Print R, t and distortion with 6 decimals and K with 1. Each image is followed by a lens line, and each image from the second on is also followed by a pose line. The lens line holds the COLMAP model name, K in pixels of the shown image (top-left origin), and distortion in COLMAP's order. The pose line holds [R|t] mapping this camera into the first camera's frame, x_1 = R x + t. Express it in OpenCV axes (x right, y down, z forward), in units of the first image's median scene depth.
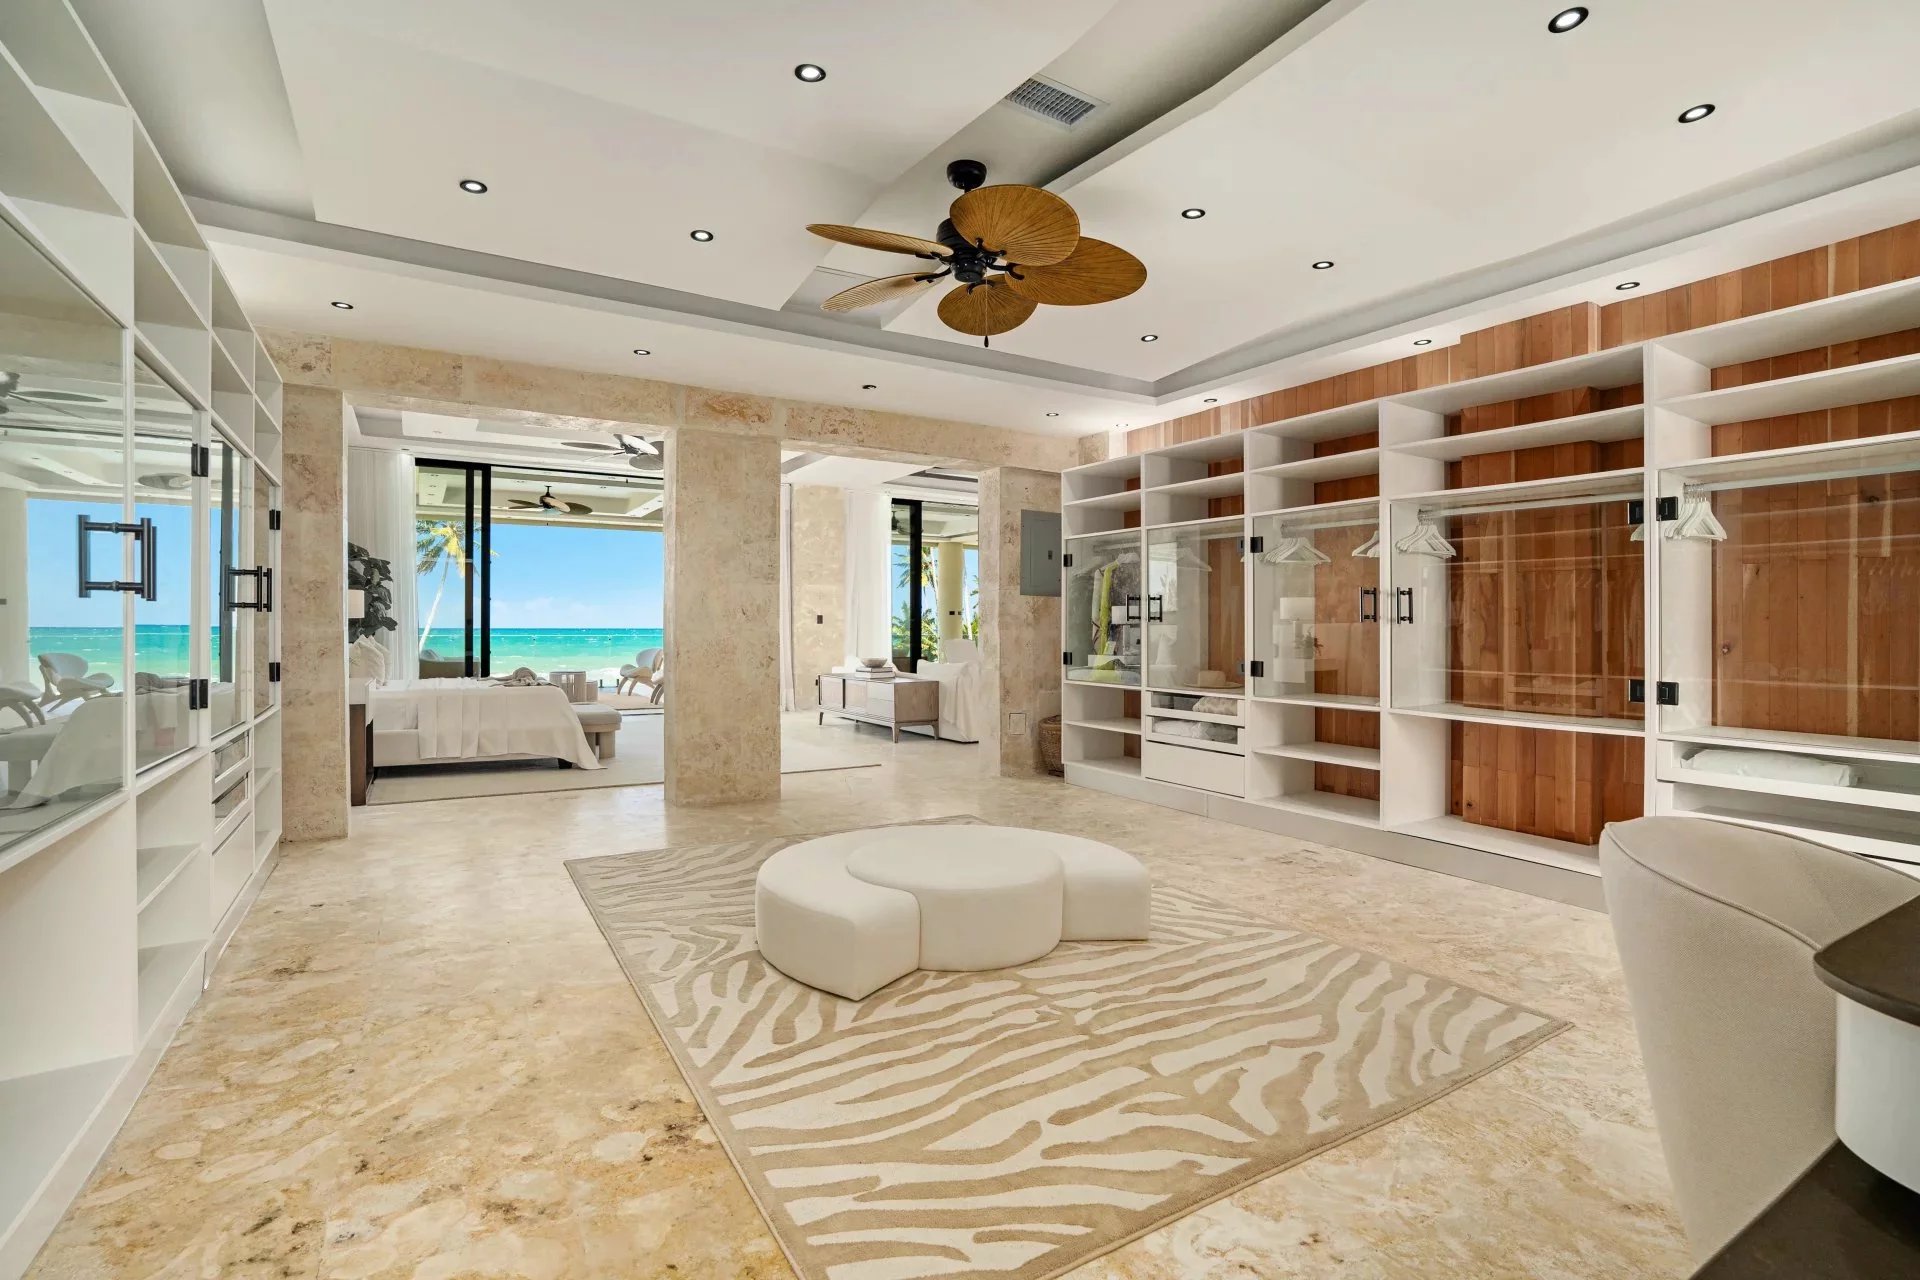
lens RADIAL K [[868.9, 0, 960.0], [0, 868.9, 640.0], [0, 0, 1]] dist [-0.002022, 0.000031]
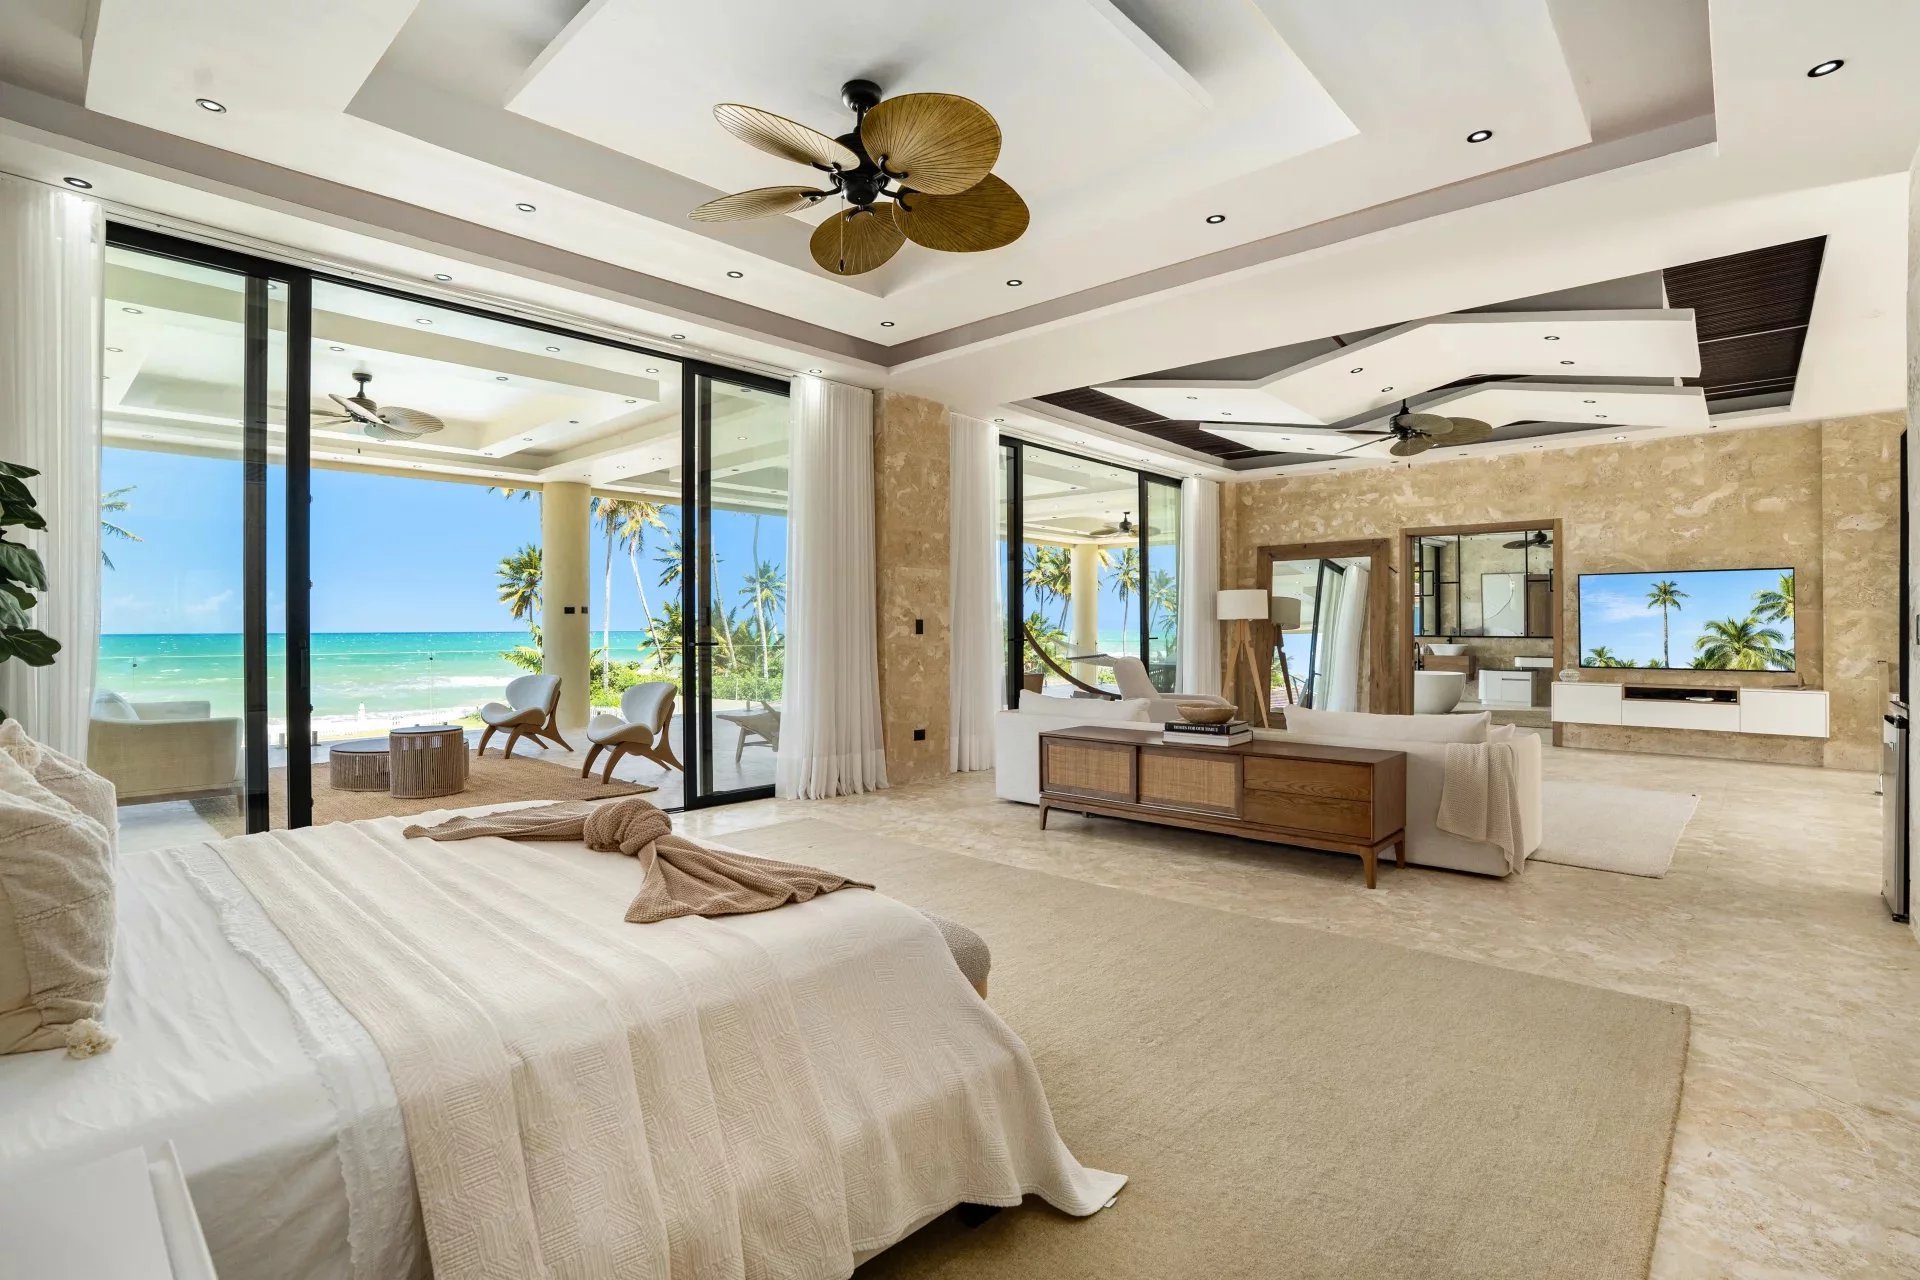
lens RADIAL K [[880.2, 0, 957.6], [0, 880.2, 626.6], [0, 0, 1]] dist [-0.016268, 0.000638]
pose [[0.959004, -0.002920, 0.283378, -0.301643], [0.007622, 0.999851, -0.015493, -0.014324], [-0.283291, 0.017017, 0.958883, 0.425704]]
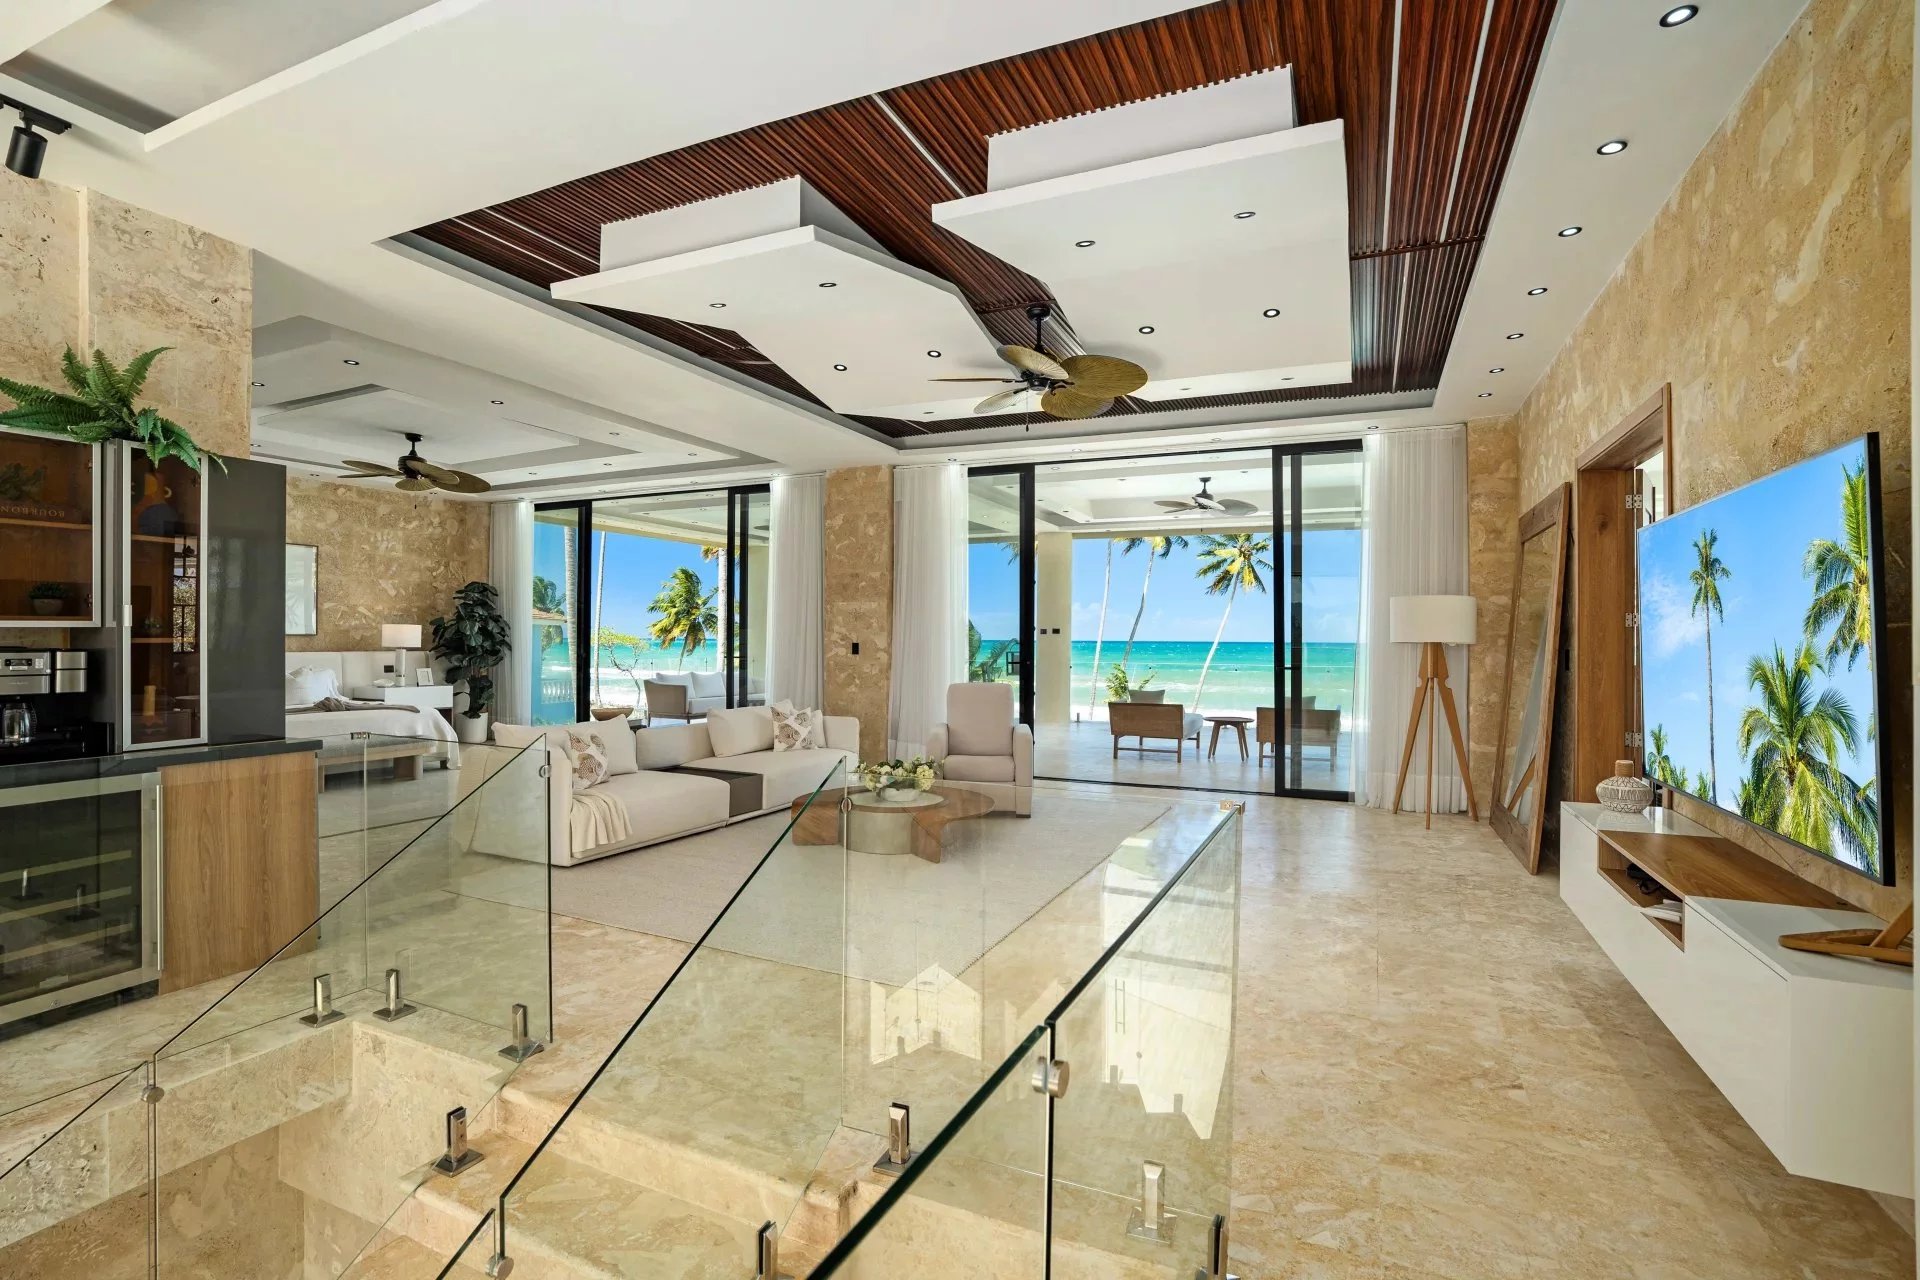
lens RADIAL K [[868.9, 0, 960.0], [0, 868.9, 640.0], [0, 0, 1]] dist [-0.002022, 0.000031]
pose [[0.562596, 0.006262, -0.826709, 0.493325], [-0.020040, 0.999781, -0.006065, -0.028011], [0.826489, 0.019980, 0.562598, 0.655222]]
